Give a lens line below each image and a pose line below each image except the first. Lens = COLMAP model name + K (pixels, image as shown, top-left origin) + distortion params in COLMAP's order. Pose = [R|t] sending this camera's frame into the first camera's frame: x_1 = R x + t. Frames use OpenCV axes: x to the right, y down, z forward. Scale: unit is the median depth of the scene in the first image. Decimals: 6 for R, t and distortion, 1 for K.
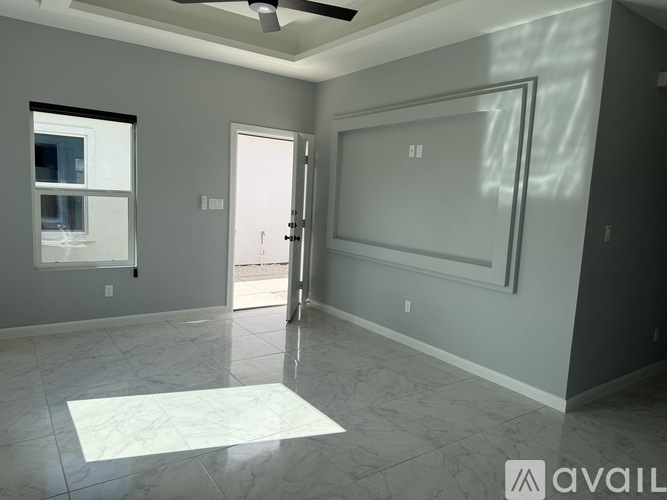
lens RADIAL K [[465.1, 0, 333.0], [0, 465.1, 254.4], [0, 0, 1]] dist [0.094386, -0.129818]
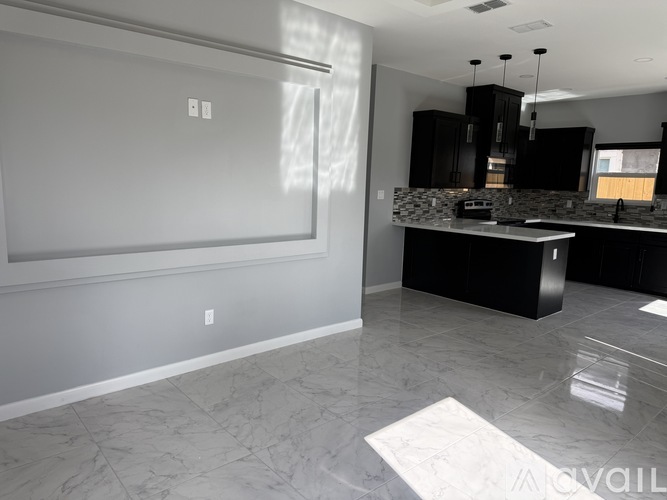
lens RADIAL K [[444.7, 0, 322.1], [0, 444.7, 249.6], [0, 0, 1]] dist [0.095414, -0.110122]
pose [[-0.057412, -0.216381, 0.974620, -0.788350], [0.098994, 0.970185, 0.221227, -0.213193], [-0.993430, 0.109182, -0.034280, 1.130309]]
